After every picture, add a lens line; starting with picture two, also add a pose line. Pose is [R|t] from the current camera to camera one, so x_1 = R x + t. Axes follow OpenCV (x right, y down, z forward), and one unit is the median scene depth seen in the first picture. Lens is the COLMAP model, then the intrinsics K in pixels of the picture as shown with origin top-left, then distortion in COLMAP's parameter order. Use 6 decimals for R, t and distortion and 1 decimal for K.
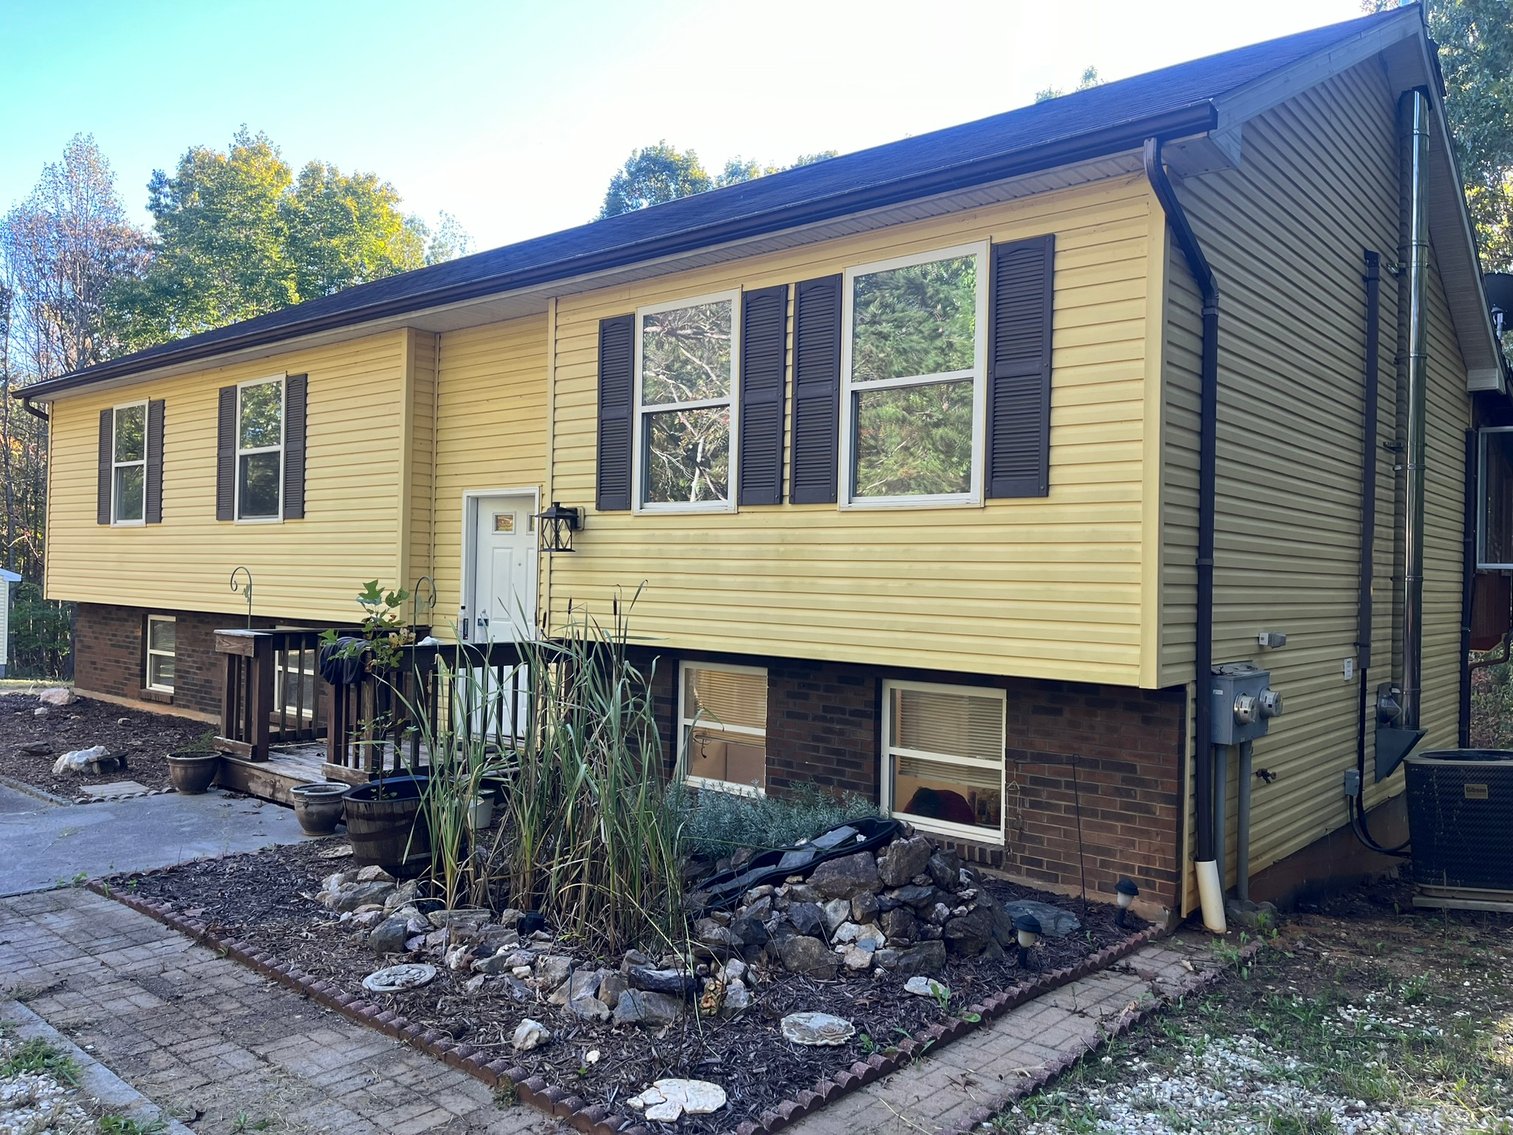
lens RADIAL K [[1147.6, 0, 766.6], [0, 1147.6, 567.0], [0, 0, 1]] dist [0.073857, -0.089721]
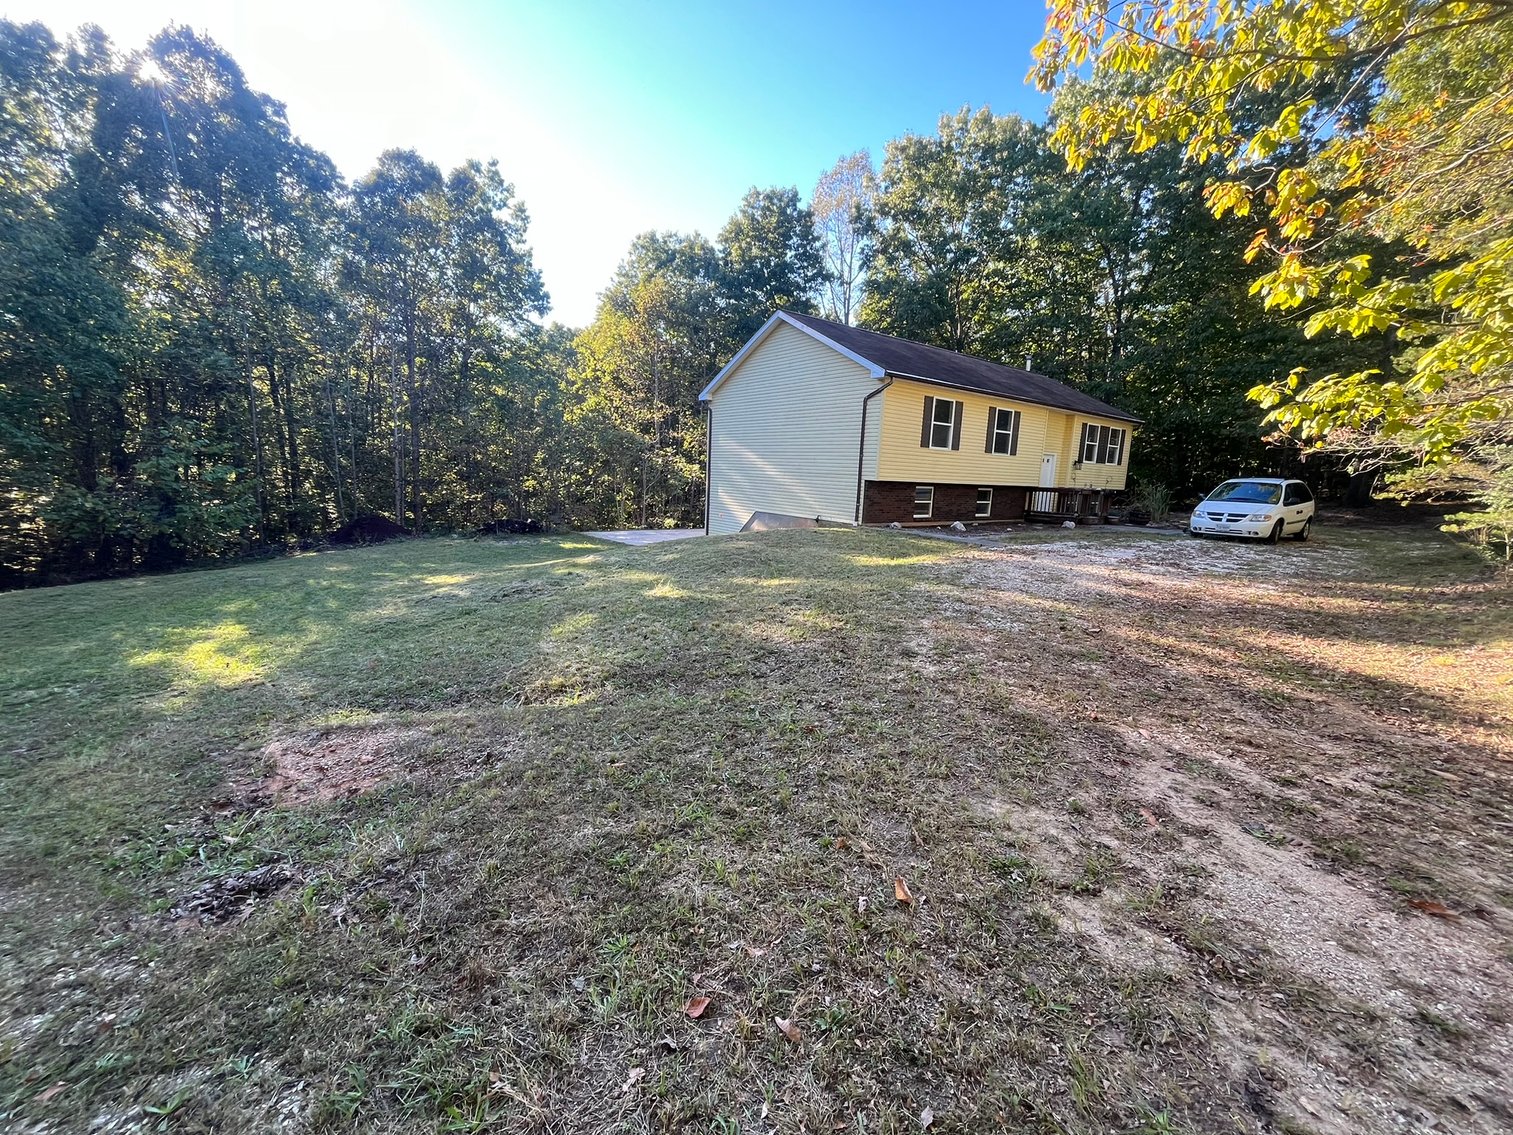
lens RADIAL K [[610.9, 0, 753.0], [0, 610.9, 571.0], [0, 0, 1]] dist [-0.003837, 0.000851]
pose [[0.232828, -0.170587, 0.957440, -3.503898], [-0.046697, 0.981399, 0.186211, -0.011081], [-0.971396, -0.088065, 0.220531, 1.974310]]
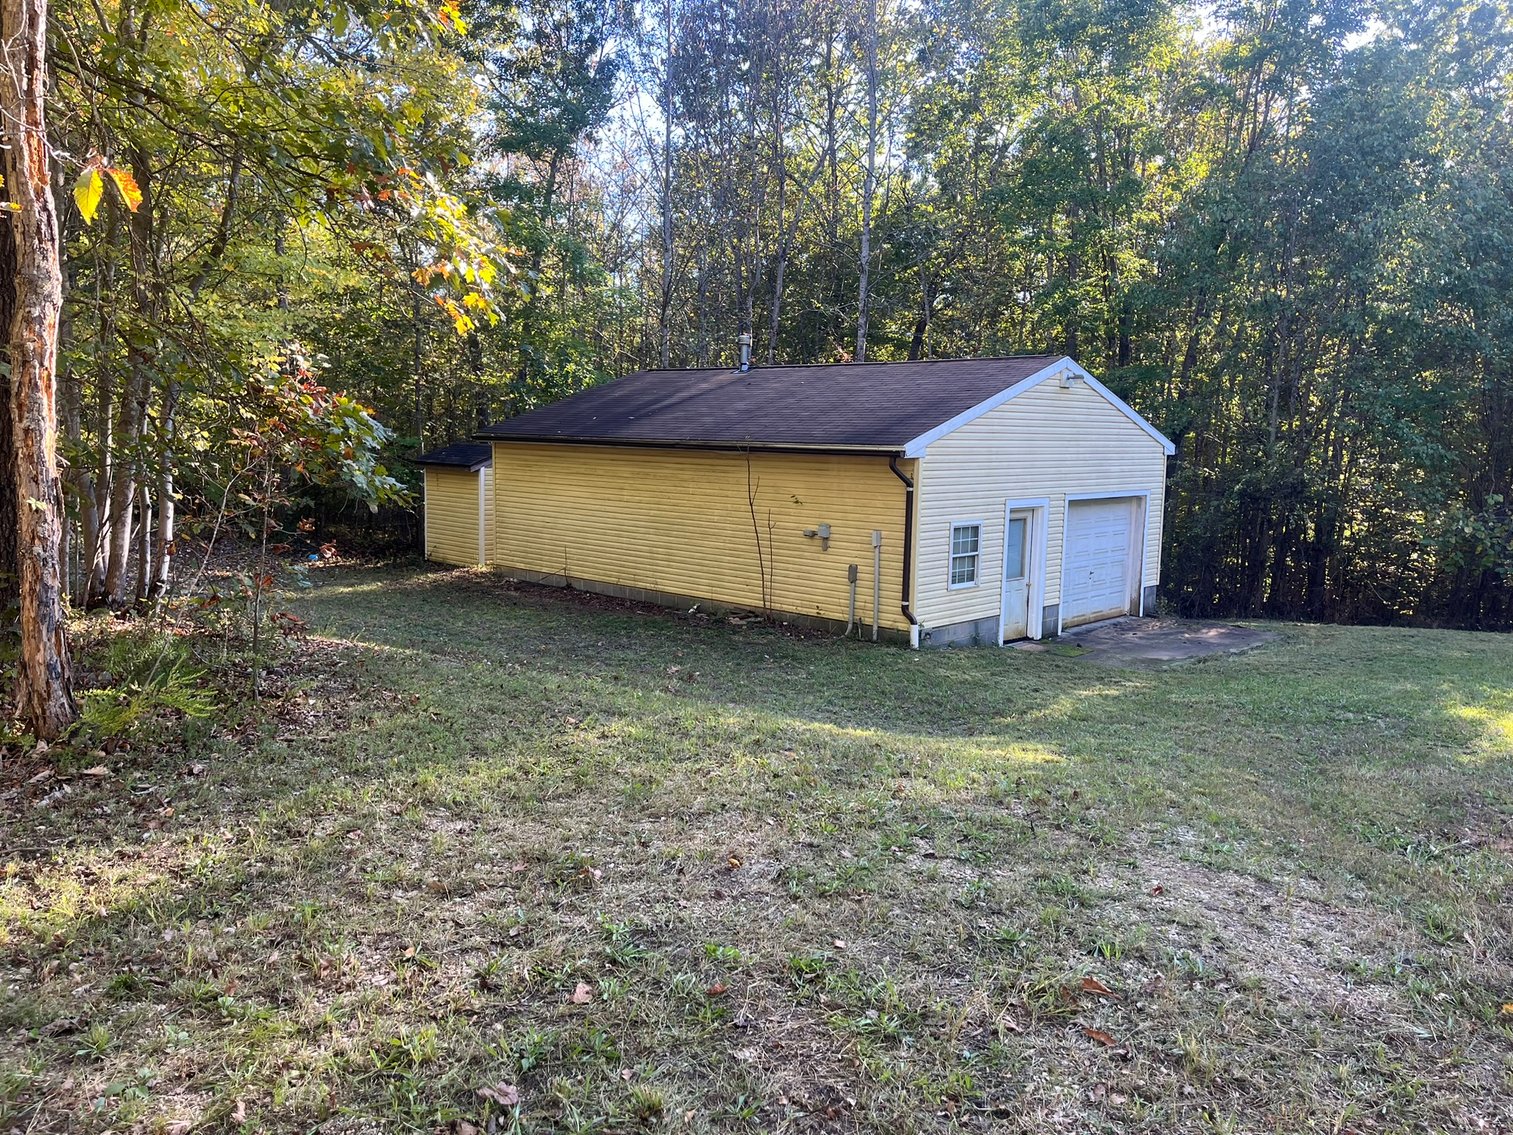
lens RADIAL K [[1147.6, 0, 762.8], [0, 1147.6, 573.2], [0, 0, 1]] dist [0.073857, -0.089721]
pose [[0.998309, 0.000757, -0.058134, -3.654351], [0.006935, 0.991225, 0.132004, -0.039719], [0.057724, -0.132184, 0.989543, 1.548036]]
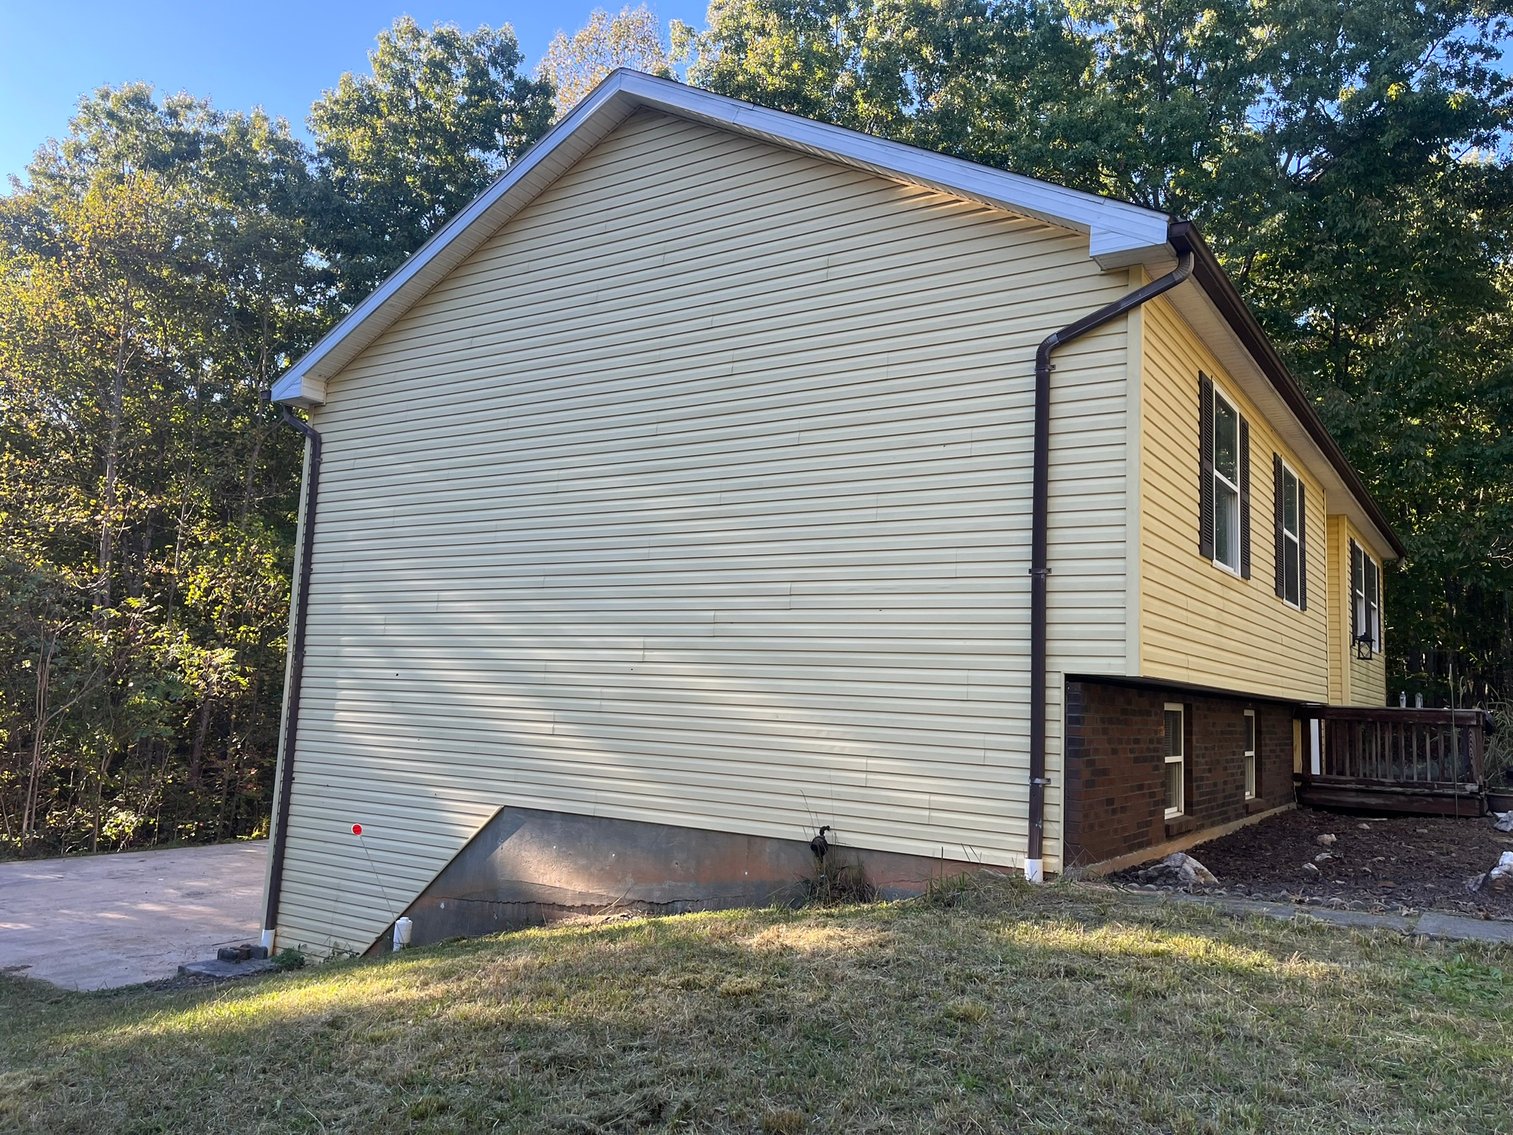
lens RADIAL K [[1147.6, 0, 760.4], [0, 1147.6, 553.3], [0, 0, 1]] dist [0.073857, -0.089721]
pose [[-0.118731, 0.096196, 0.988256, -2.174881], [-0.054560, 0.993160, -0.103229, 0.071204], [-0.991426, -0.066175, -0.112670, 2.470689]]
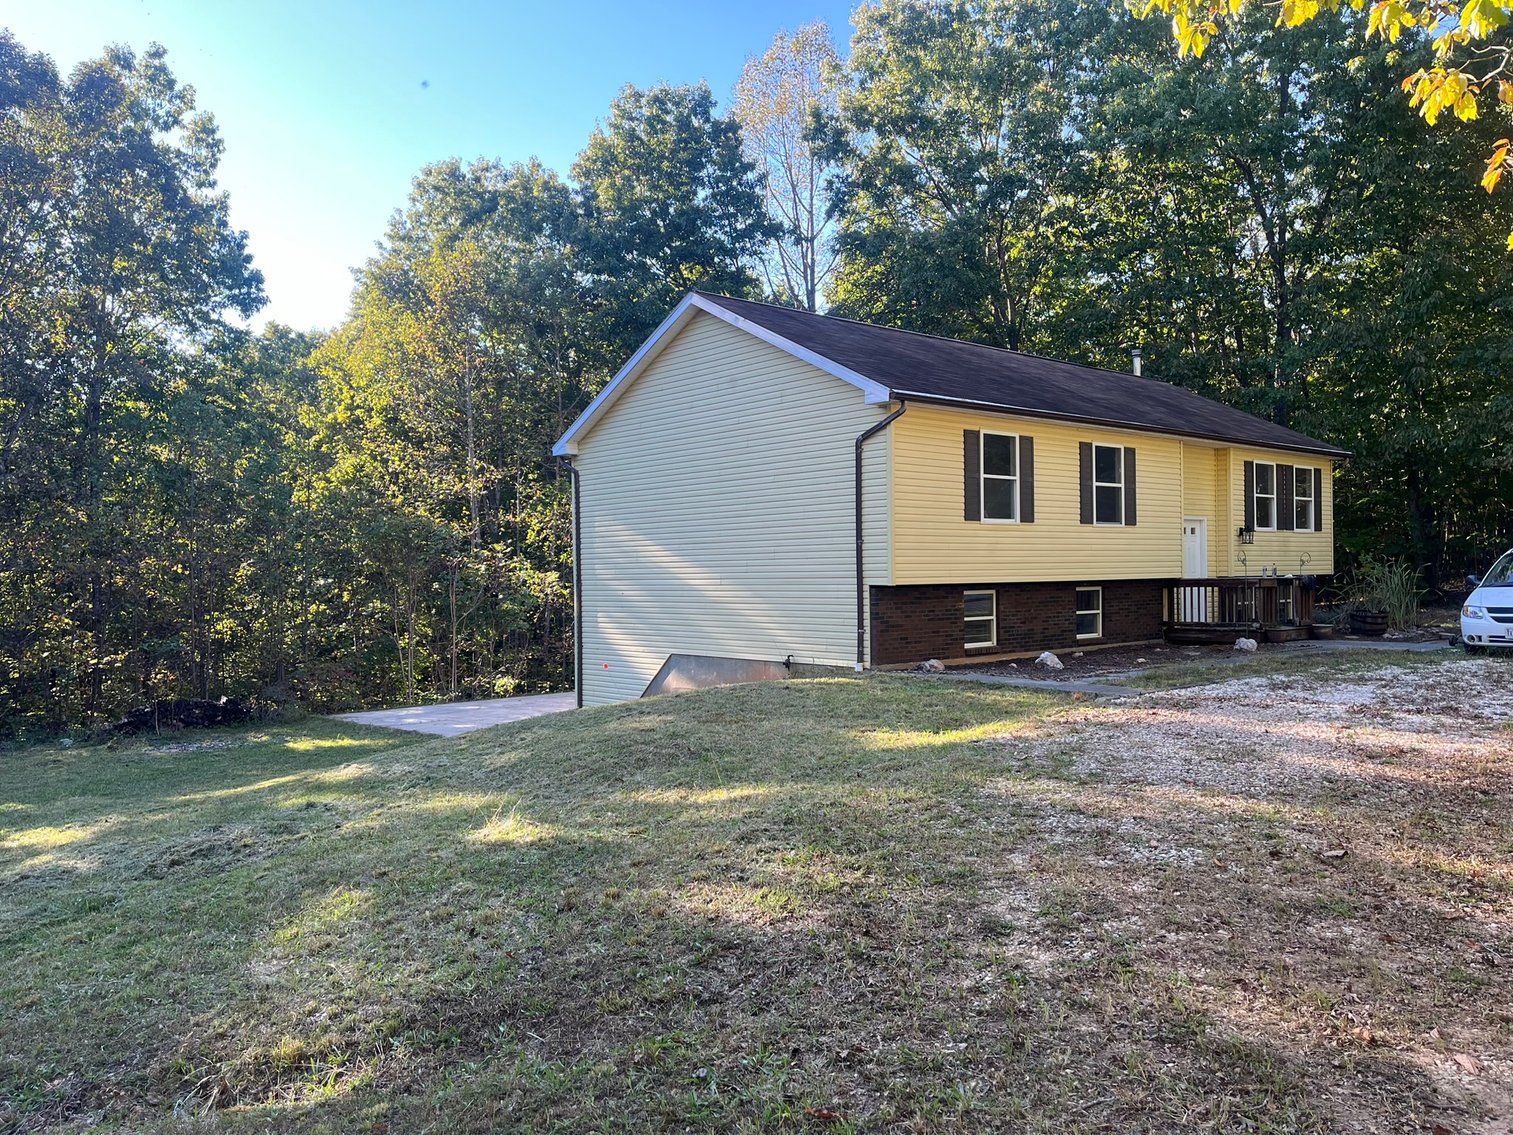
lens RADIAL K [[1147.6, 0, 753.9], [0, 1147.6, 575.9], [0, 0, 1]] dist [0.073857, -0.089721]
pose [[0.149658, -0.028085, 0.988339, -3.498585], [0.007454, 0.999600, 0.027276, -0.023963], [-0.988710, 0.003285, 0.149808, 1.984887]]
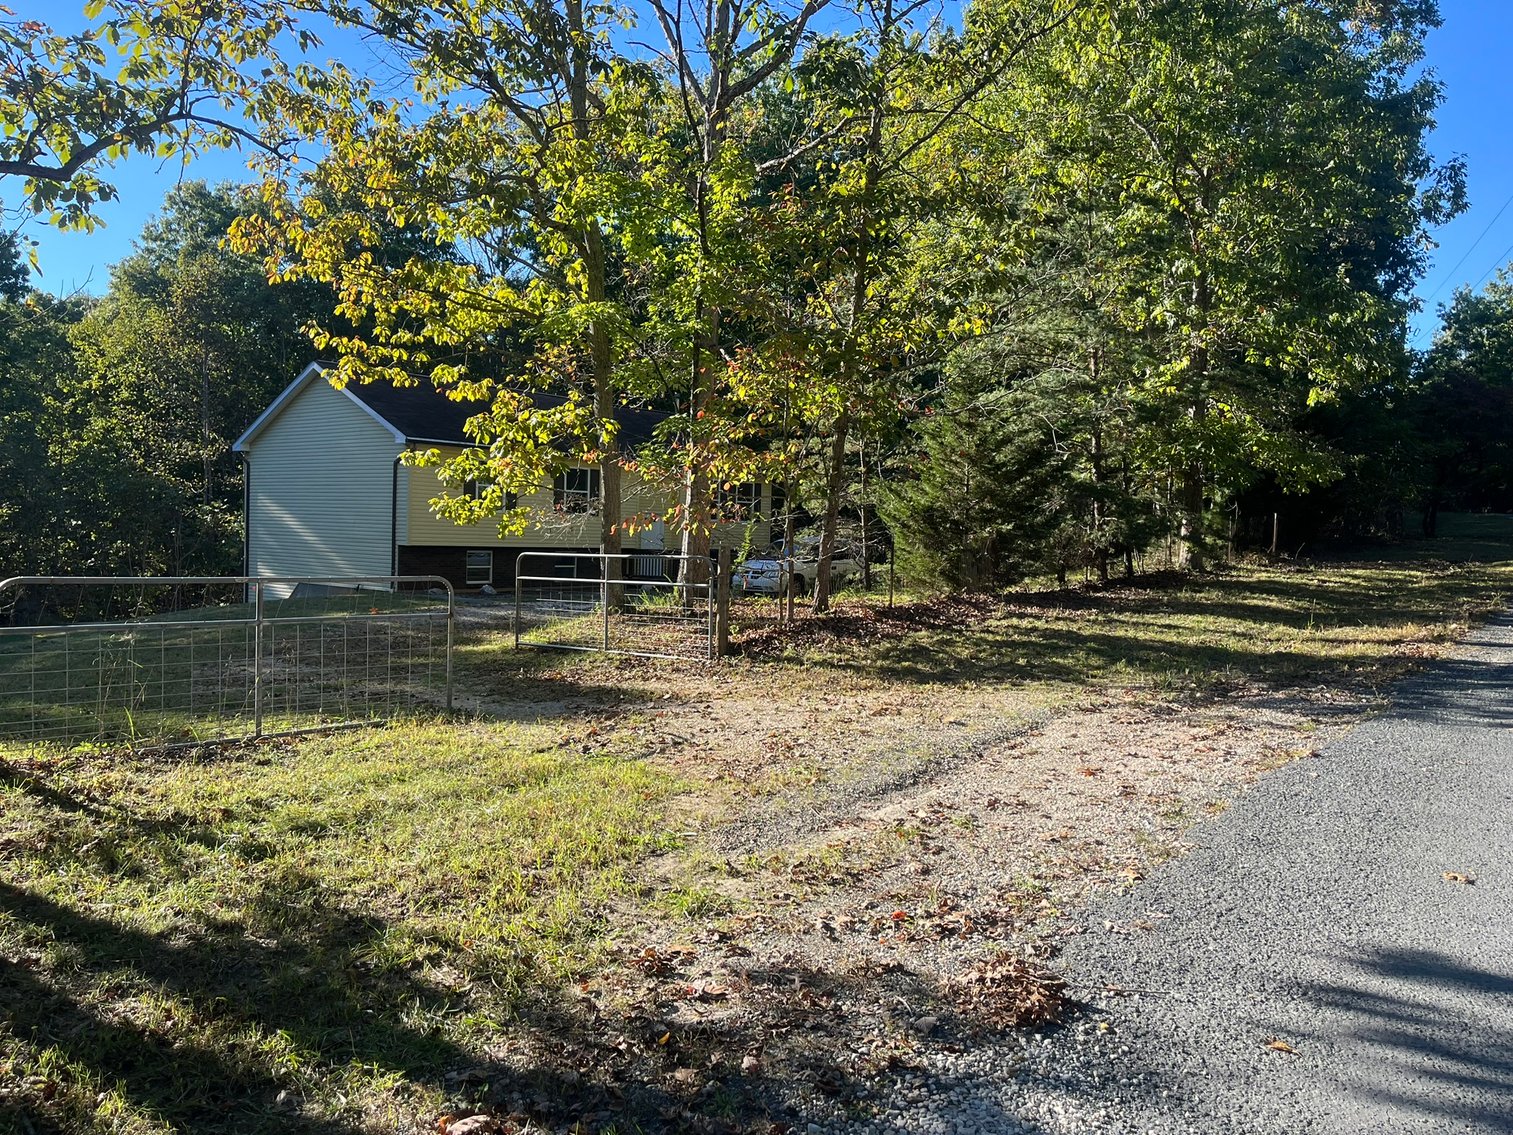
lens RADIAL K [[1147.6, 0, 752.3], [0, 1147.6, 571.3], [0, 0, 1]] dist [0.073857, -0.089721]
pose [[-0.009180, -0.056974, 0.998333, -5.256008], [-0.039752, 0.997607, 0.056567, -0.128431], [-0.999167, -0.039167, -0.011422, 0.912286]]
